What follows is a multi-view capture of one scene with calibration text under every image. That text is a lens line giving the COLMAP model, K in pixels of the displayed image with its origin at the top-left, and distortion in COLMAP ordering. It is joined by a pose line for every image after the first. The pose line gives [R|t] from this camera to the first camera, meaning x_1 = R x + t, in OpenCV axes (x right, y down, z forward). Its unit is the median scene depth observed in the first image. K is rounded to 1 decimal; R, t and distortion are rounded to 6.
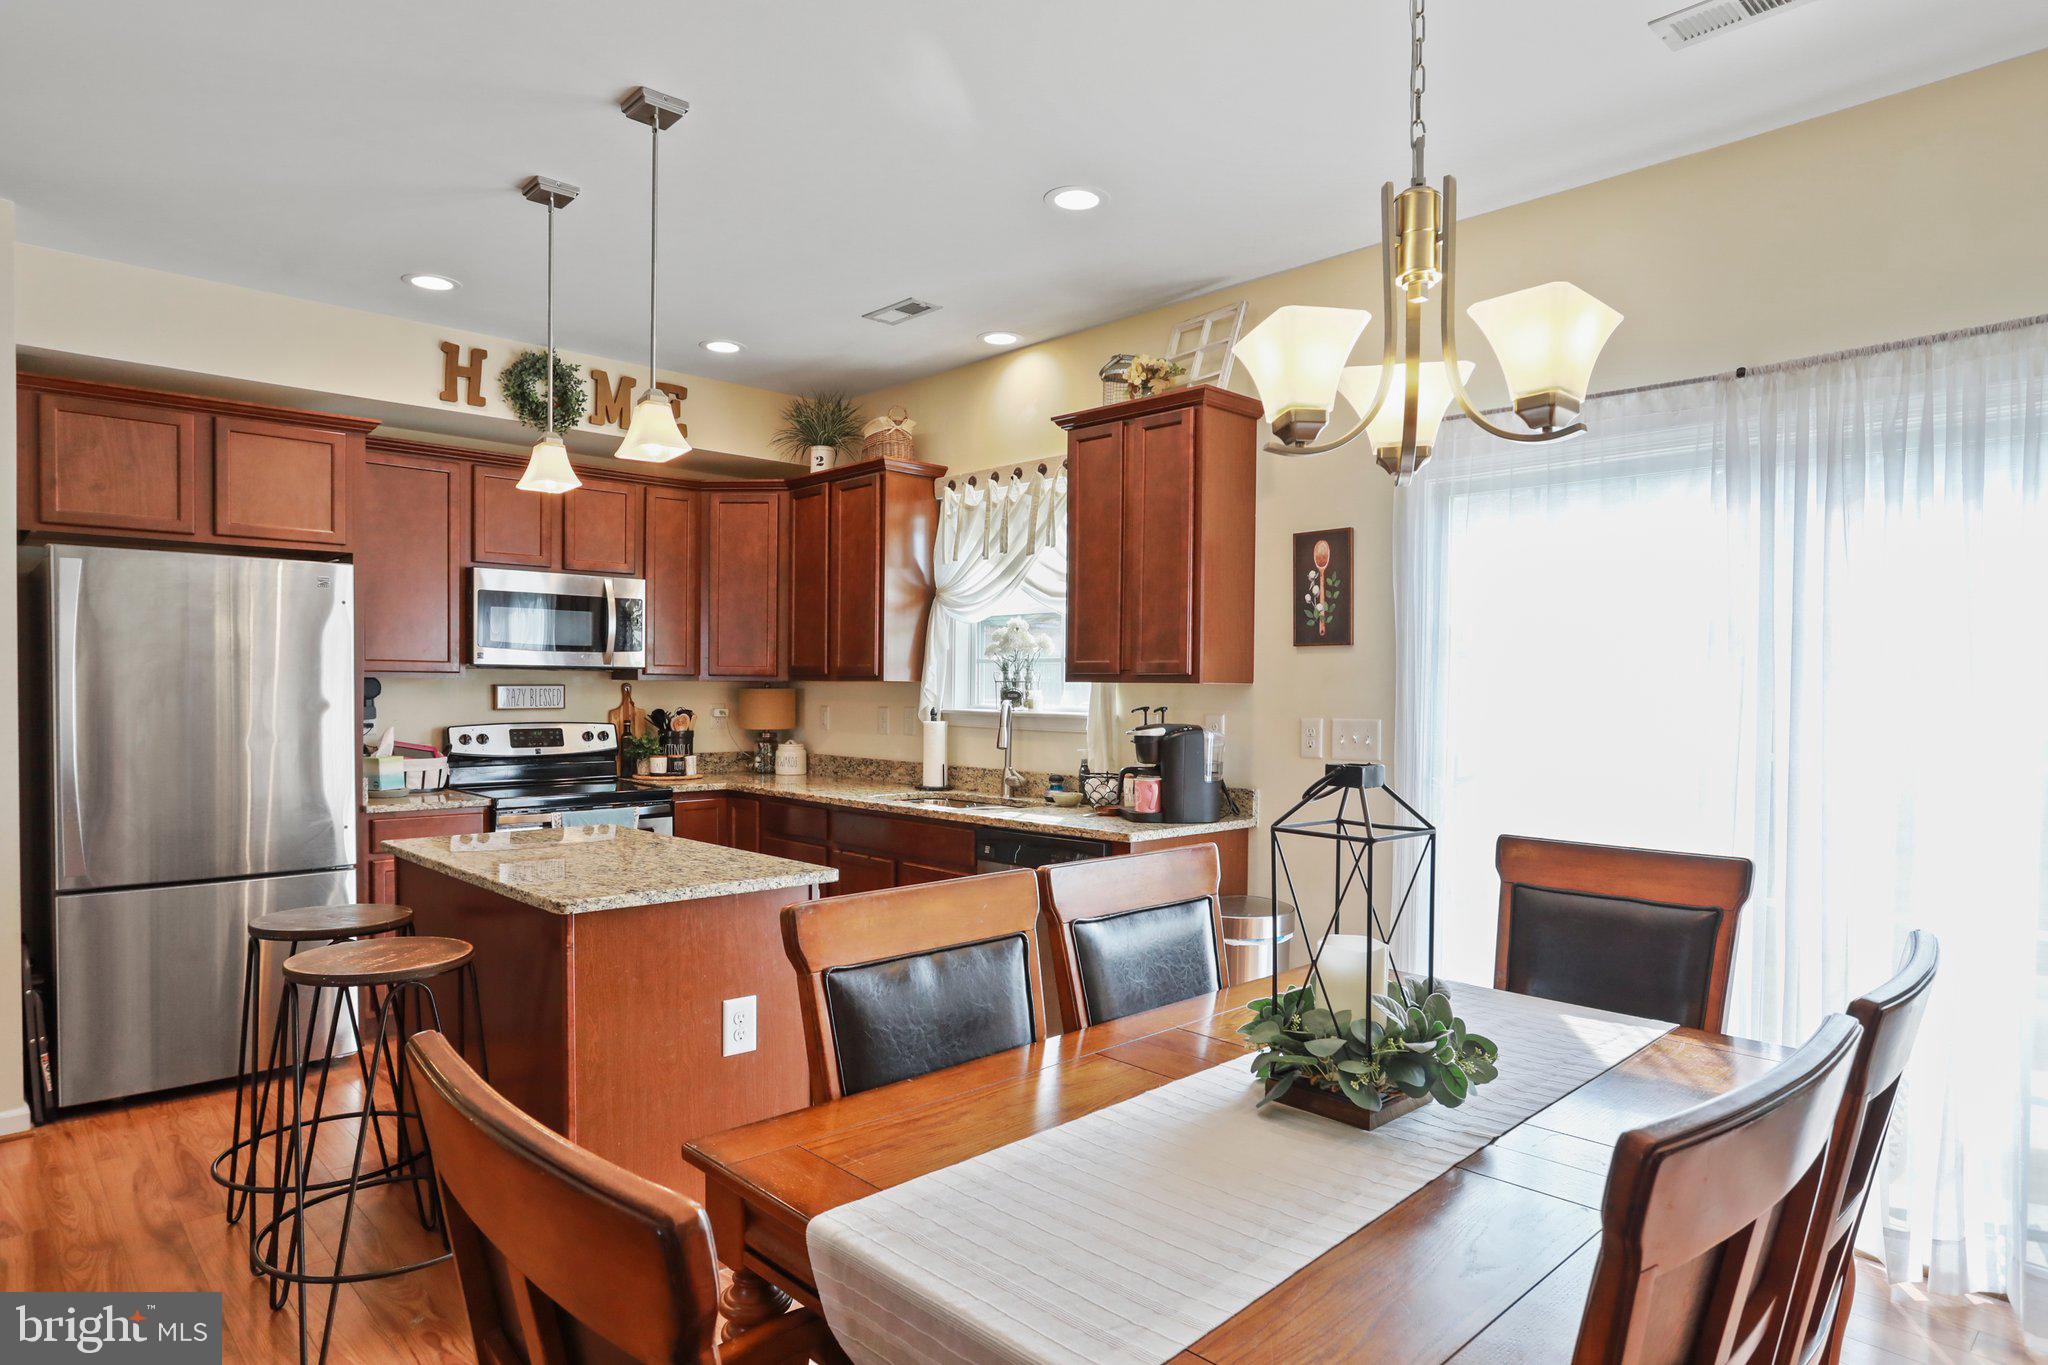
lens RADIAL K [[1219.8, 0, 1015.4], [0, 1219.8, 697.0], [0, 0, 1]] dist [-0.008248, 0.004115]
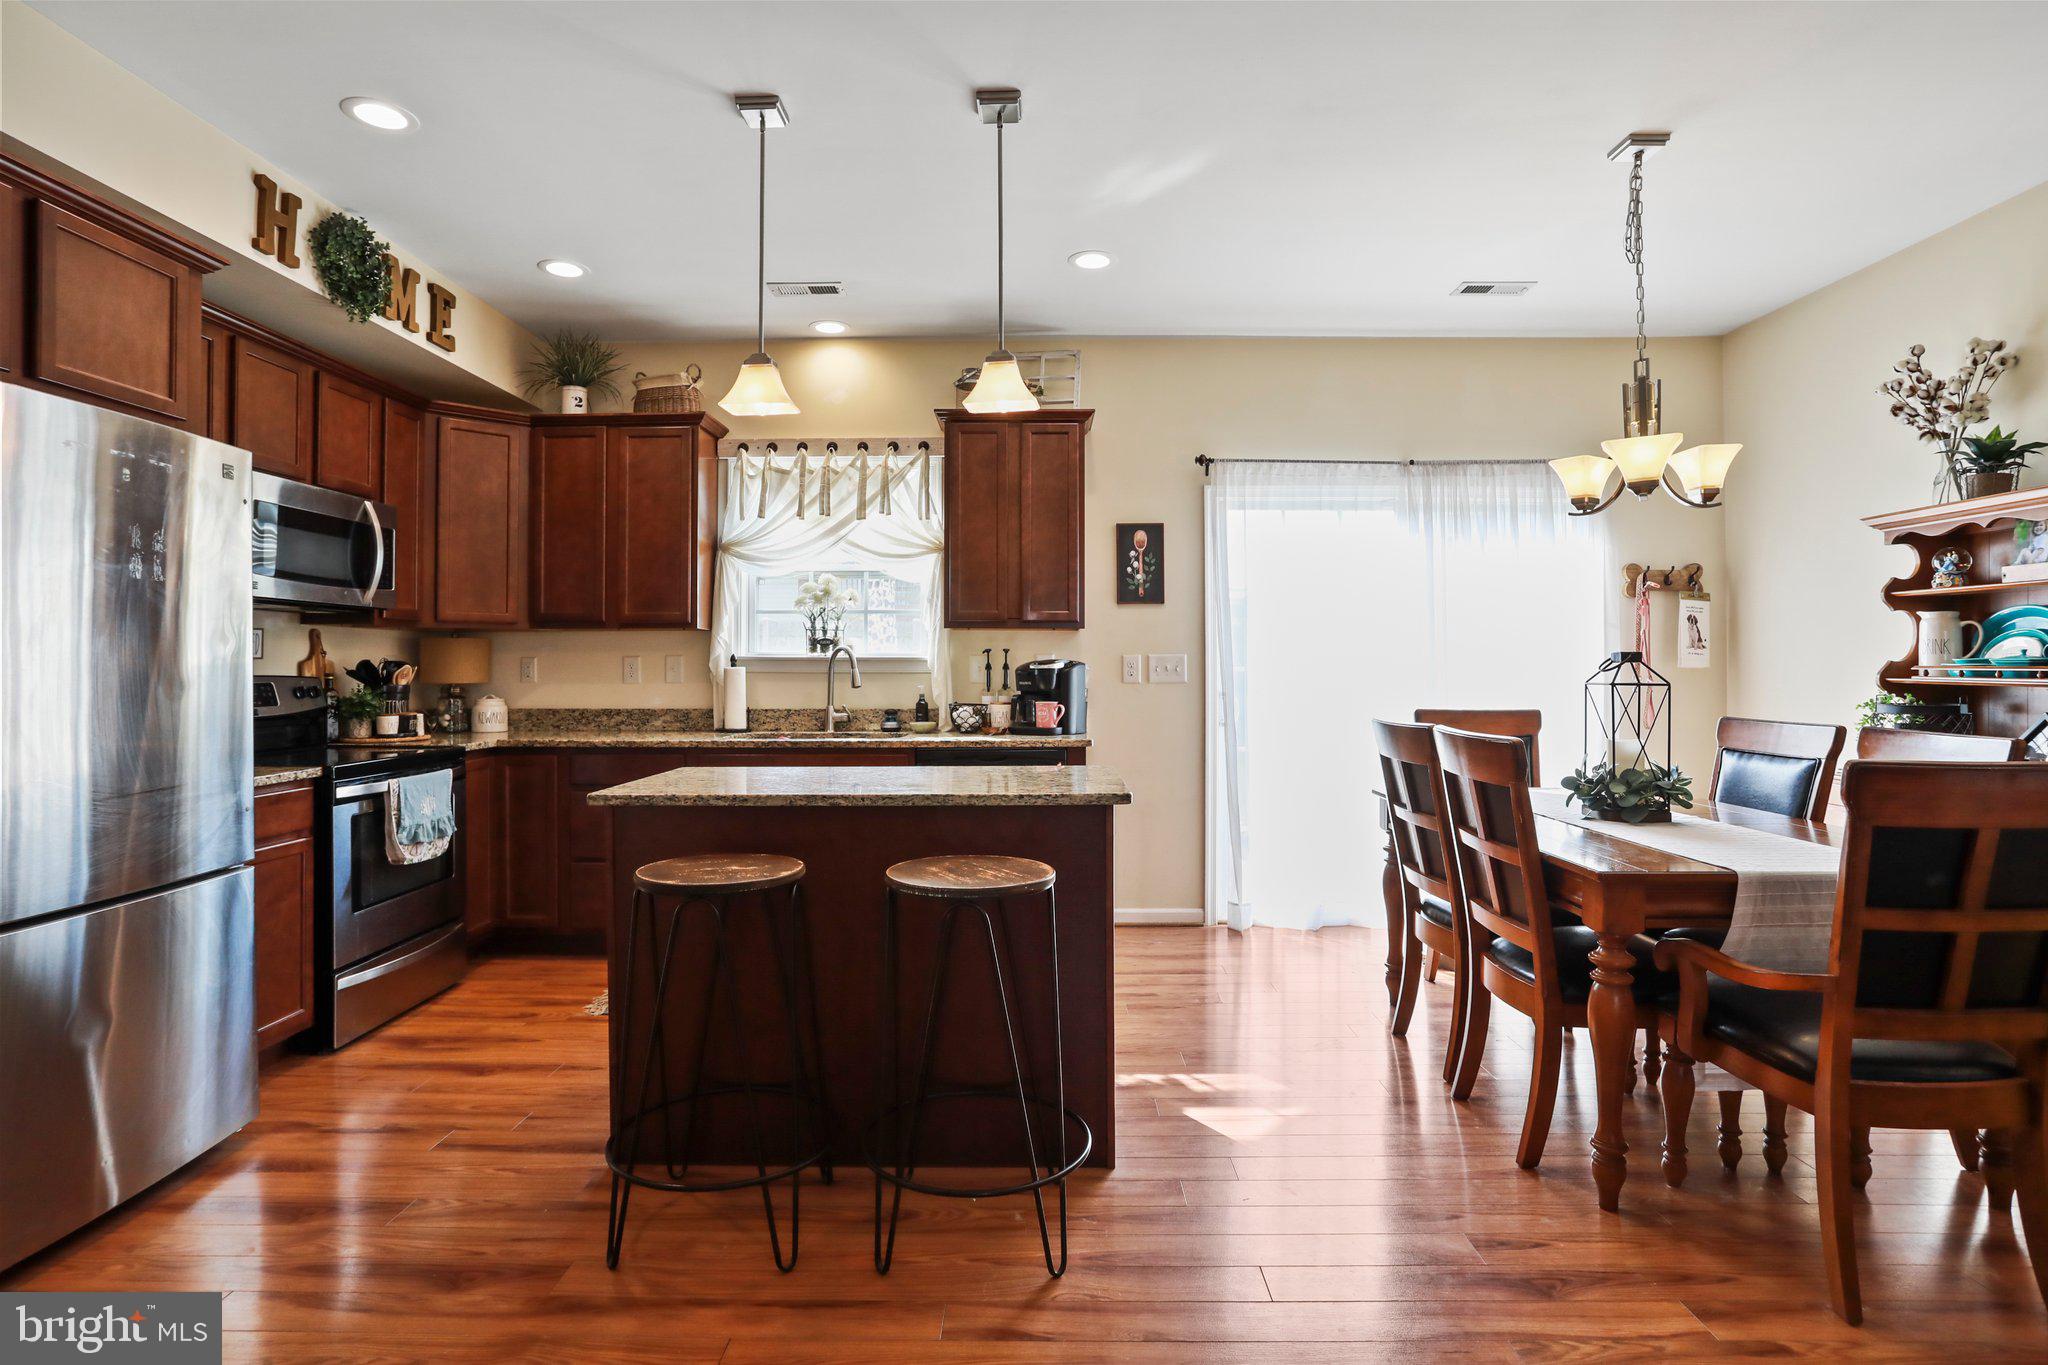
lens RADIAL K [[1072.0, 0, 1003.2], [0, 1072.0, 655.1], [0, 0, 1]] dist [-0.049477, 0.022447]
pose [[0.685152, -0.000551, 0.728400, -0.658874], [0.013165, 0.999846, -0.011627, 0.026209], [-0.728282, 0.017556, 0.685053, 0.221639]]
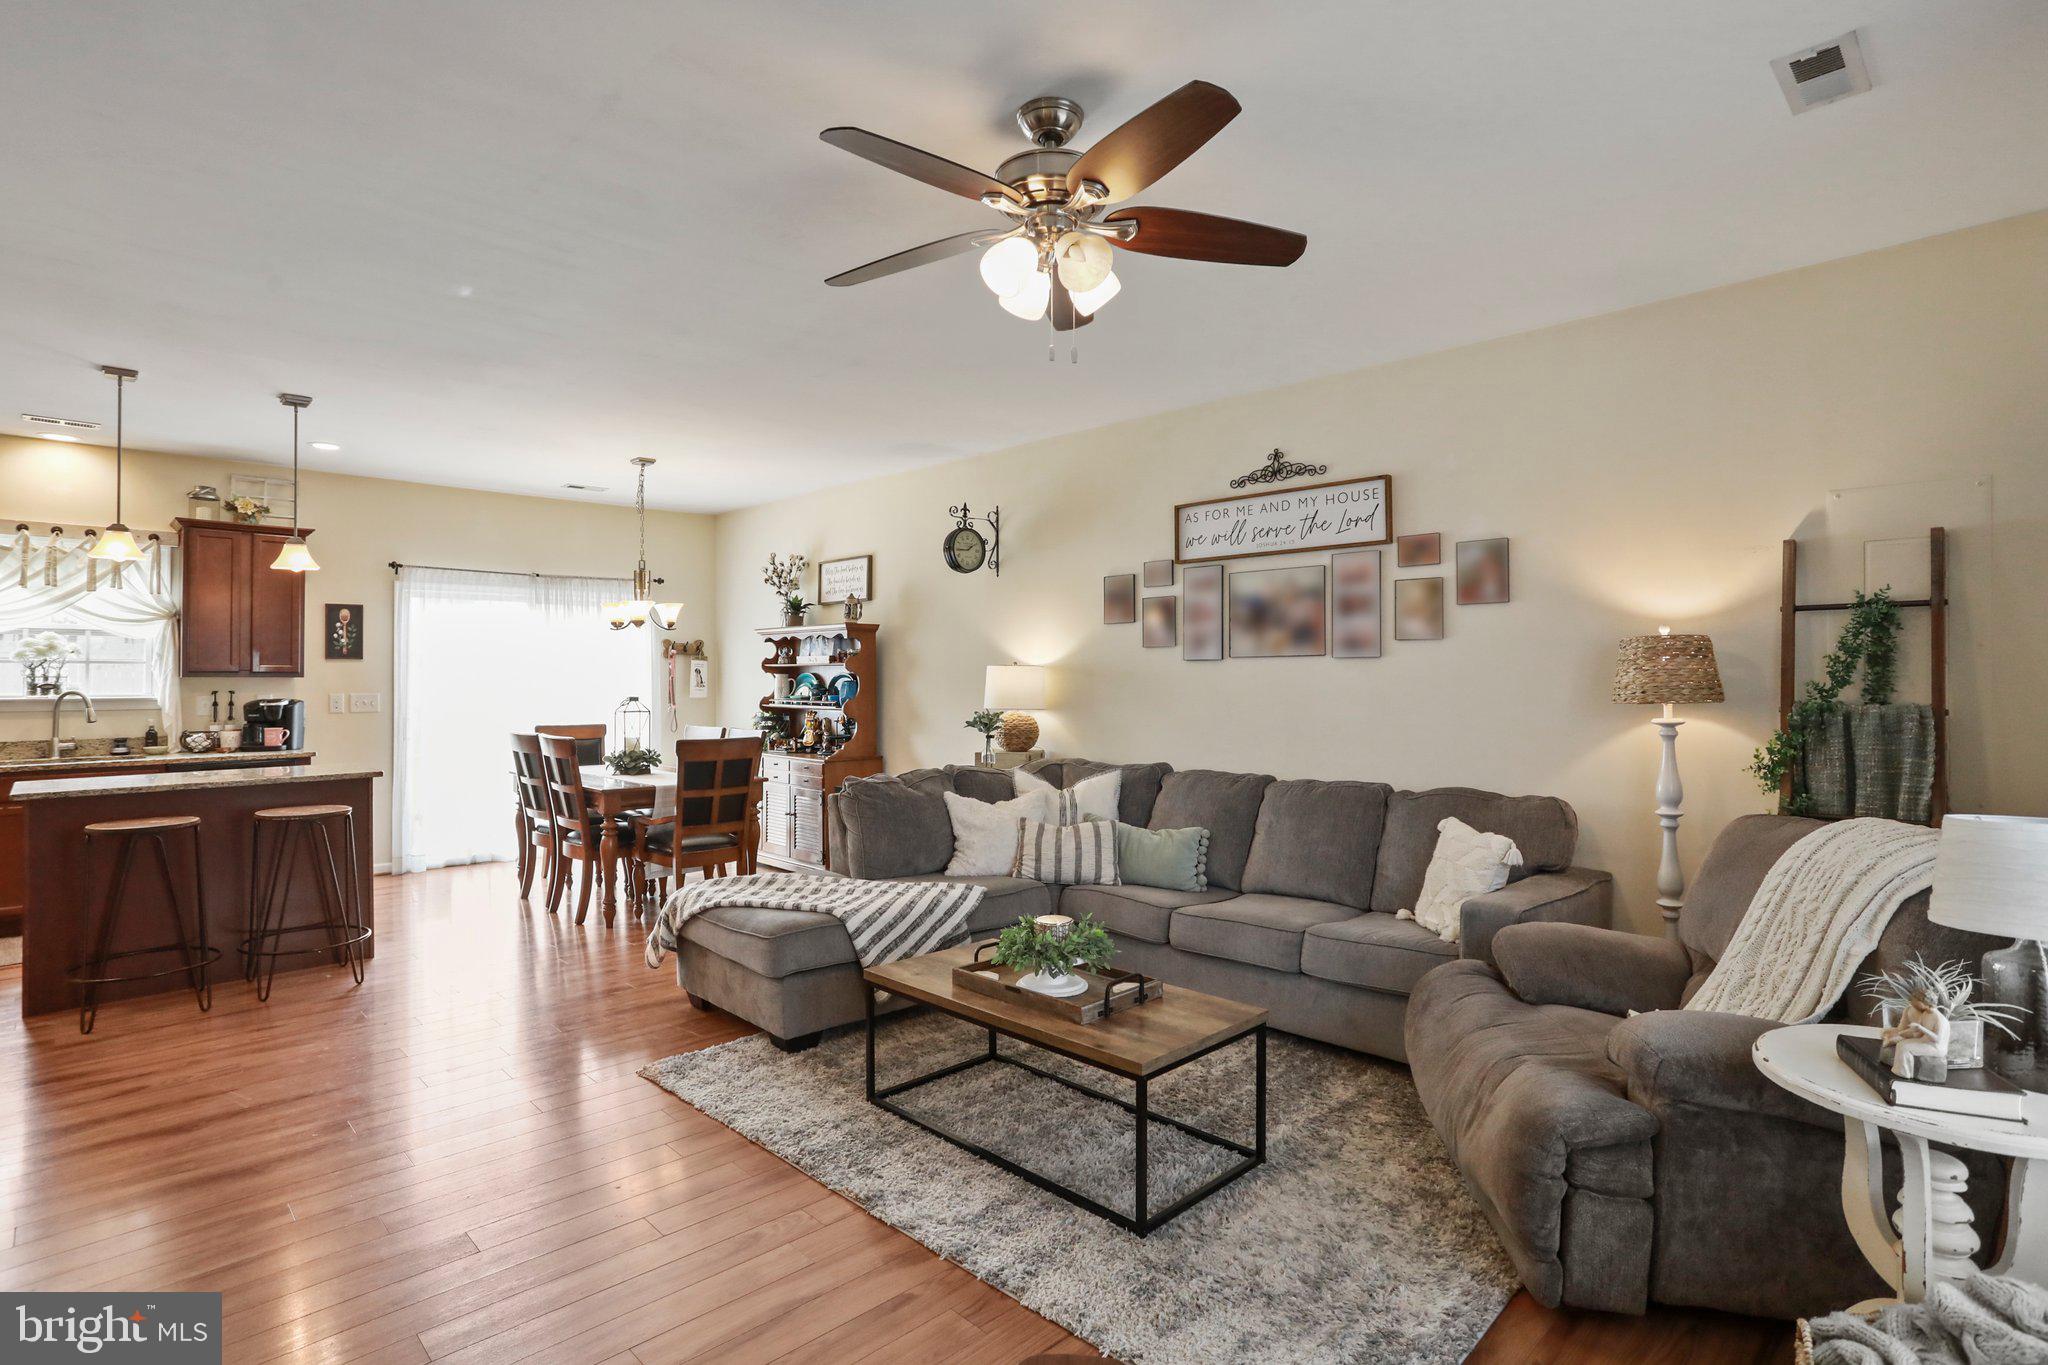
lens RADIAL K [[984.2, 0, 1021.6], [0, 984.2, 672.5], [0, 0, 1]] dist [-0.030387, 0.010048]
pose [[-0.046692, -0.002776, 0.998905, -1.258229], [0.011925, 0.999923, 0.003336, -0.008731], [-0.998838, 0.012067, -0.046656, -0.072465]]
